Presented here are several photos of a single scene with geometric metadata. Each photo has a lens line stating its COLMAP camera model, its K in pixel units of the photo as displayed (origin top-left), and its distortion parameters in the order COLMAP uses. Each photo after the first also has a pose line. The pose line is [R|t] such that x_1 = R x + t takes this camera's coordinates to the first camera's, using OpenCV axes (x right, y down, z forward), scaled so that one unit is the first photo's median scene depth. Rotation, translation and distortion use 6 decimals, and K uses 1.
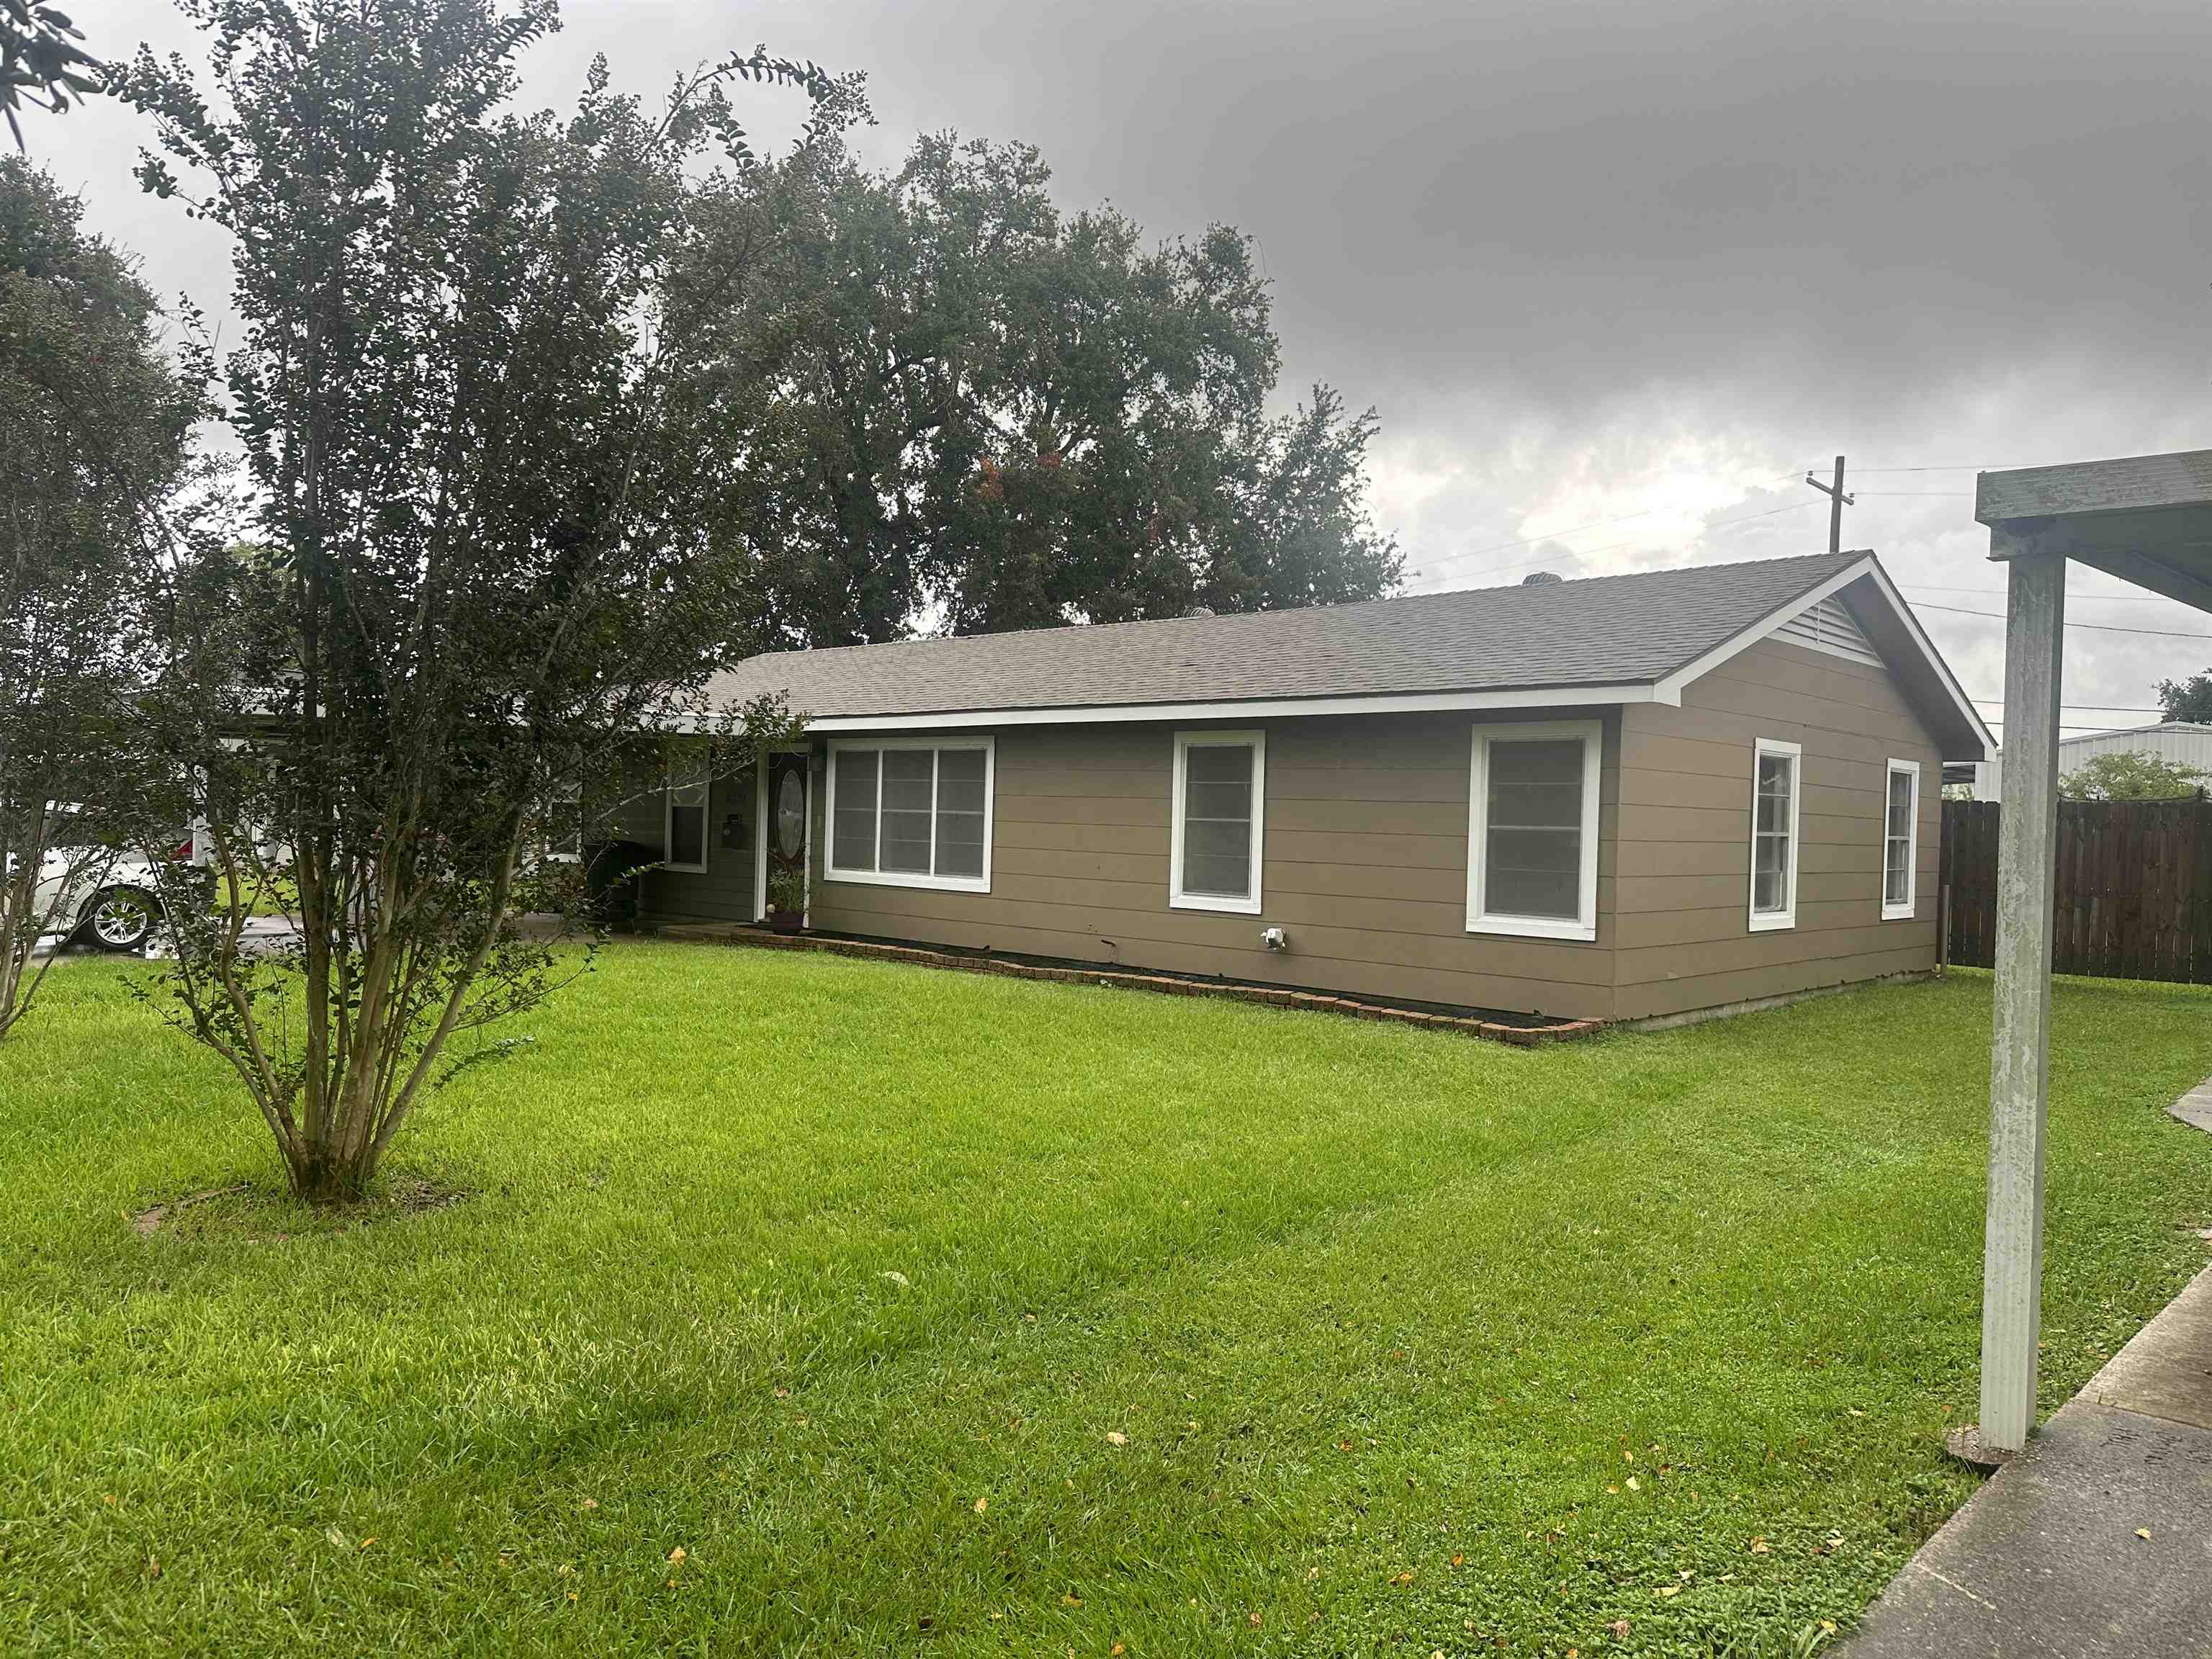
lens RADIAL K [[1569.0, 0, 1107.2], [0, 1569.0, 839.0], [0, 0, 1]] dist [0.056829, -0.082591]
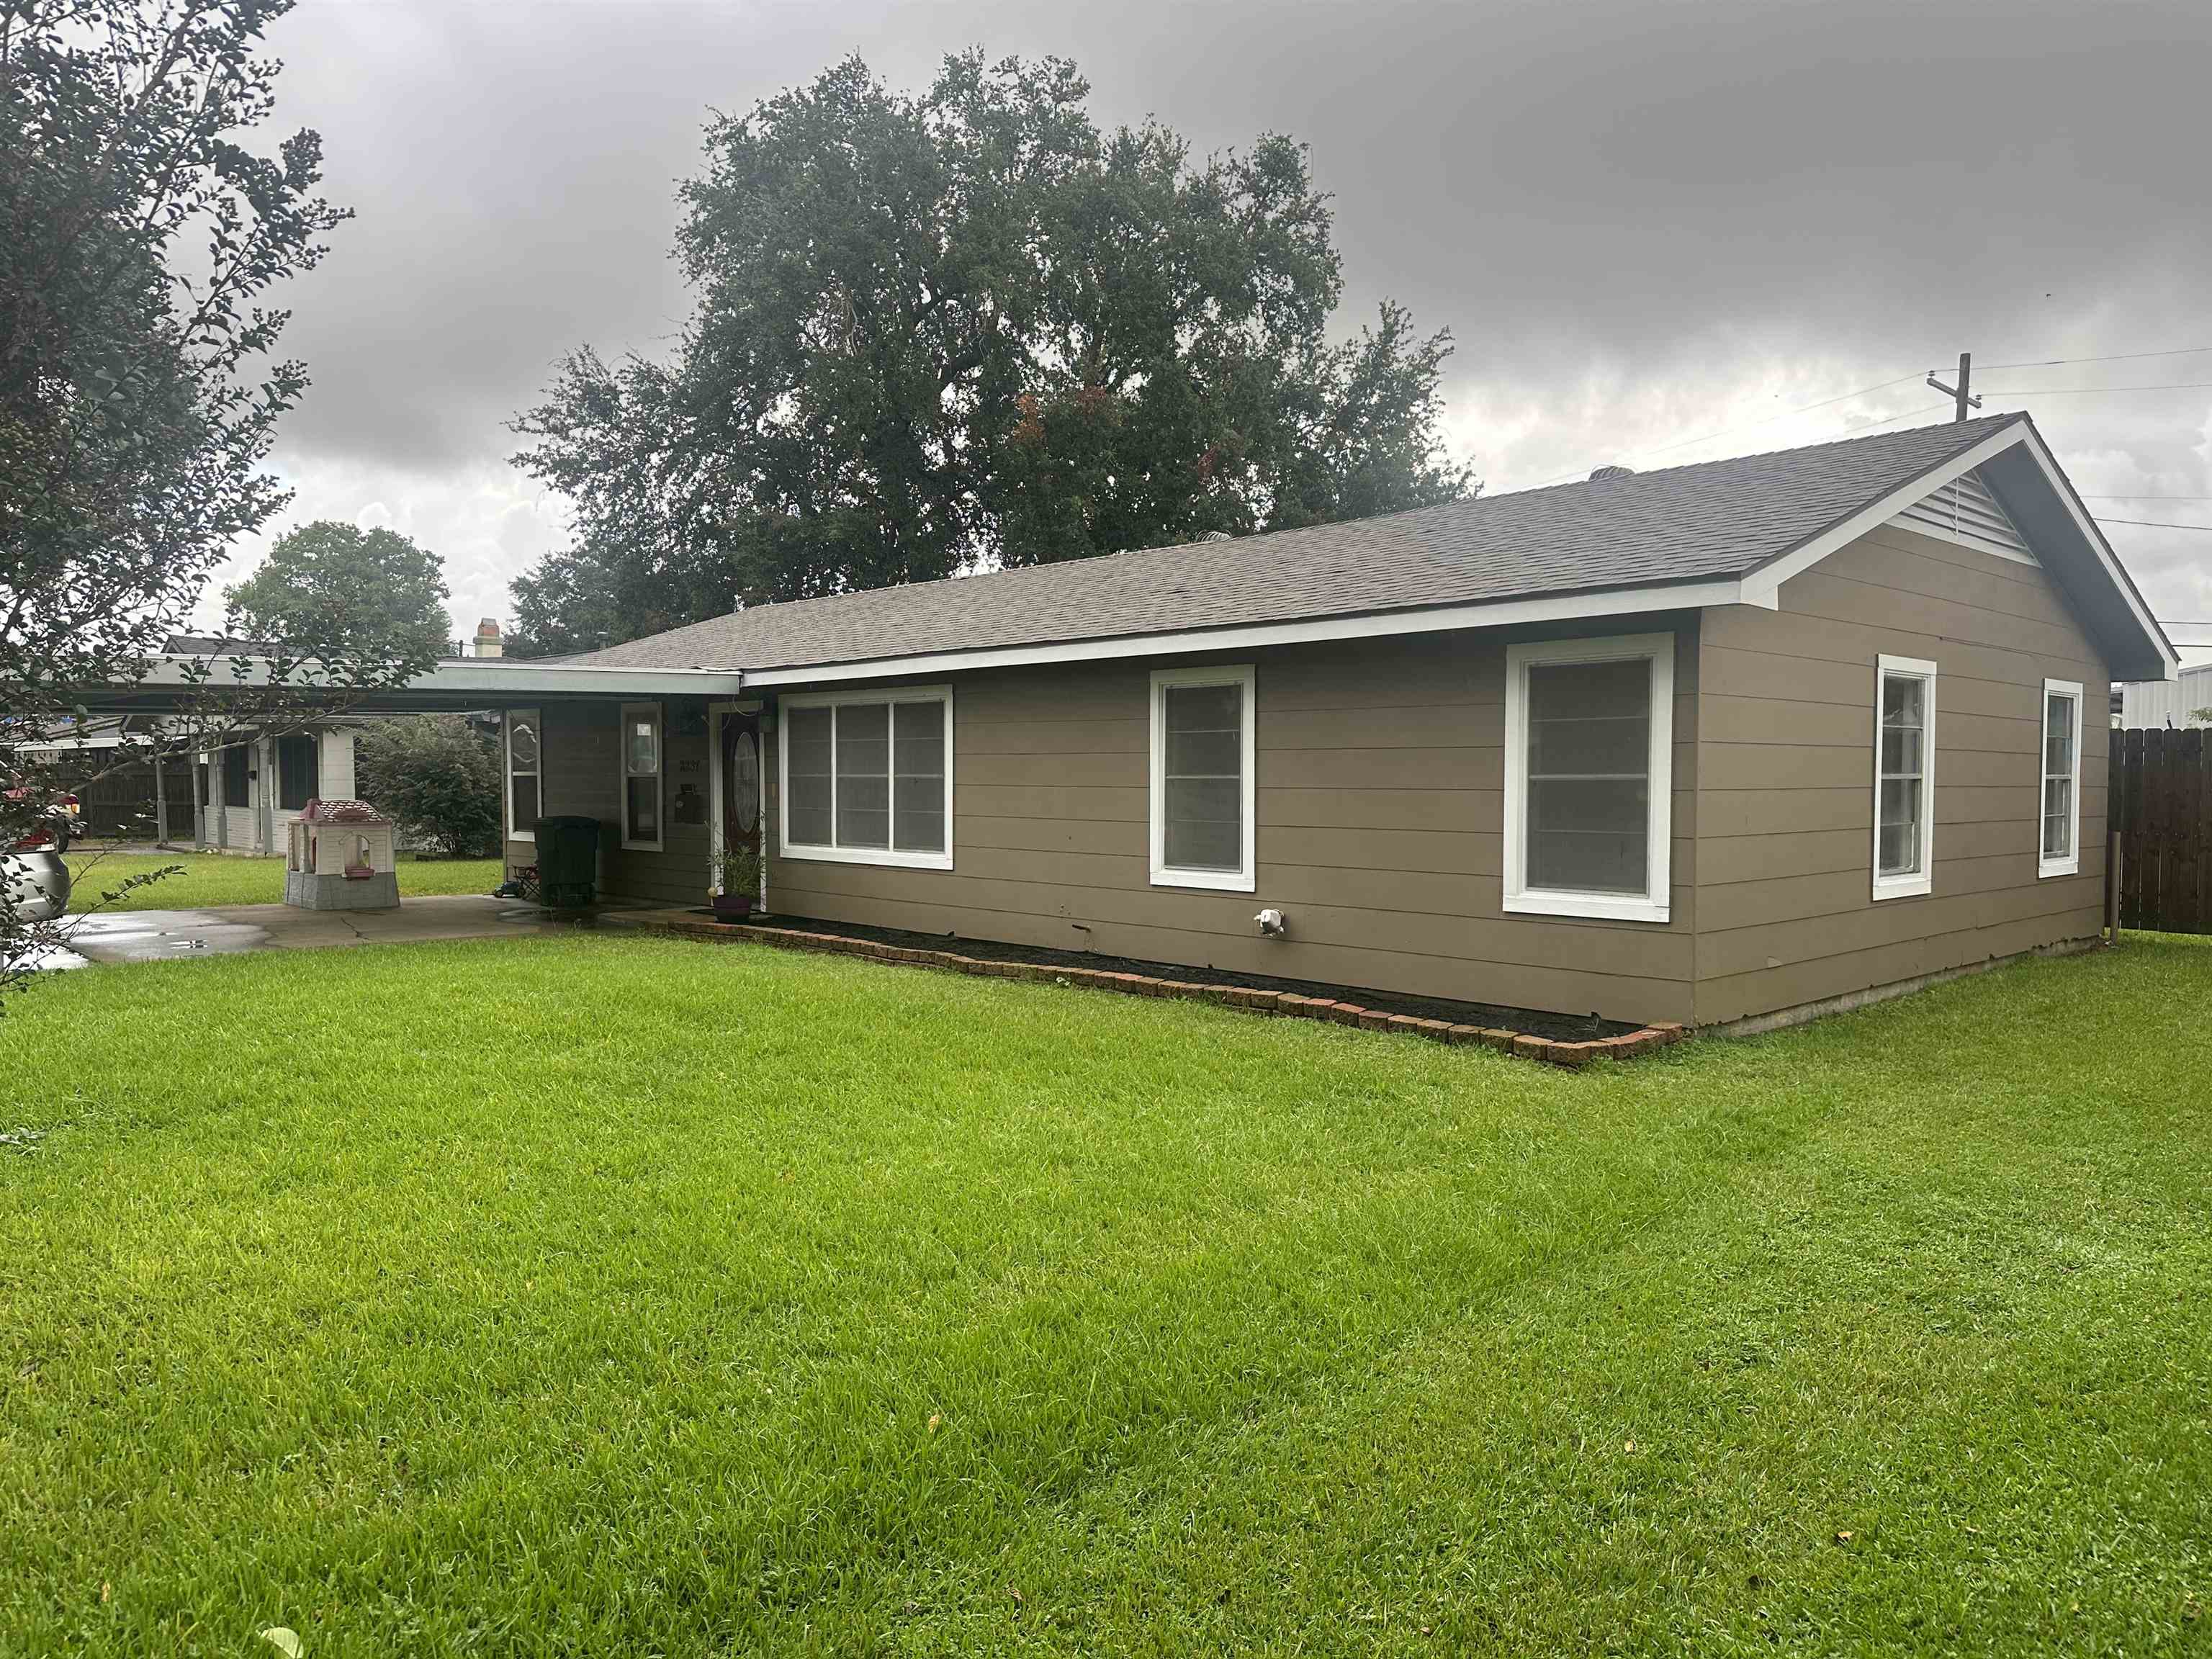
lens RADIAL K [[1569.0, 0, 1108.5], [0, 1569.0, 833.0], [0, 0, 1]] dist [0.056829, -0.082591]
pose [[0.997784, -0.024297, -0.061943, 0.062717], [0.025653, 0.999446, 0.021207, -0.001467], [0.061393, -0.022749, 0.997854, 0.158450]]
